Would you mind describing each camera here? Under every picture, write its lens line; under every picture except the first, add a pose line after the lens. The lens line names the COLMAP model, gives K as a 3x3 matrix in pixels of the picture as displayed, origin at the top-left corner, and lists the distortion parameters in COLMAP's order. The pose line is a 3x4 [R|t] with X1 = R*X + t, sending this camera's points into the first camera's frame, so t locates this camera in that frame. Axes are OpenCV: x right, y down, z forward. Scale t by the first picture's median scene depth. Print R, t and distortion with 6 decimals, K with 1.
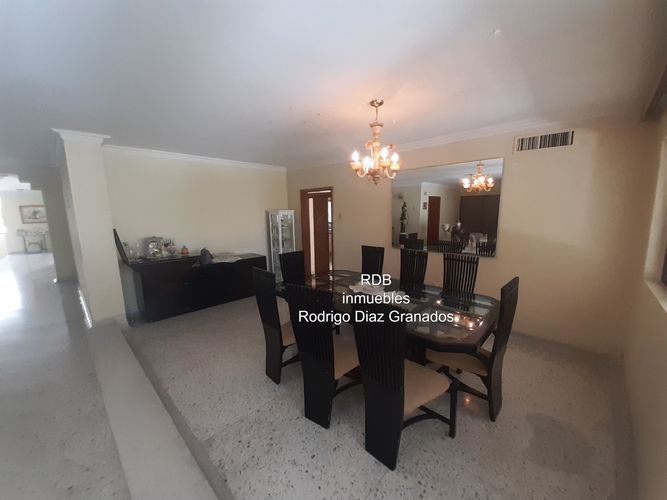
lens RADIAL K [[269.0, 0, 333.1], [0, 269.0, 249.5], [0, 0, 1]] dist [-0.005143, -0.002007]
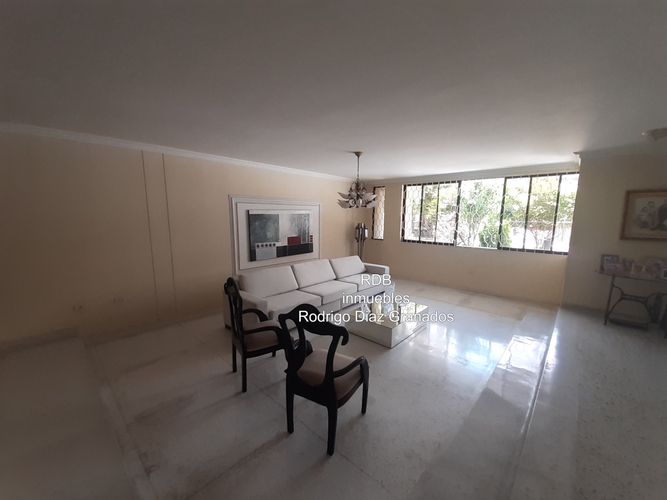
lens RADIAL K [[269.0, 0, 337.3], [0, 269.0, 253.2], [0, 0, 1]] dist [-0.005143, -0.002007]
pose [[0.067122, 0.165184, -0.983976, -0.828664], [-0.172502, 0.973270, 0.151620, -0.067313], [0.982720, 0.159561, 0.093823, 0.586654]]
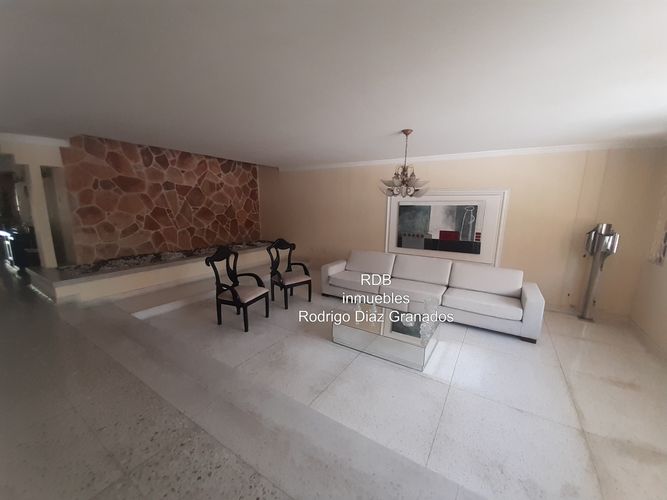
lens RADIAL K [[269.0, 0, 337.9], [0, 269.0, 252.3], [0, 0, 1]] dist [-0.005143, -0.002007]
pose [[-0.974292, 0.043593, -0.221031, -1.239665], [-0.032630, 0.943449, 0.329908, -0.156454], [0.222913, 0.328639, -0.917772, 1.222695]]
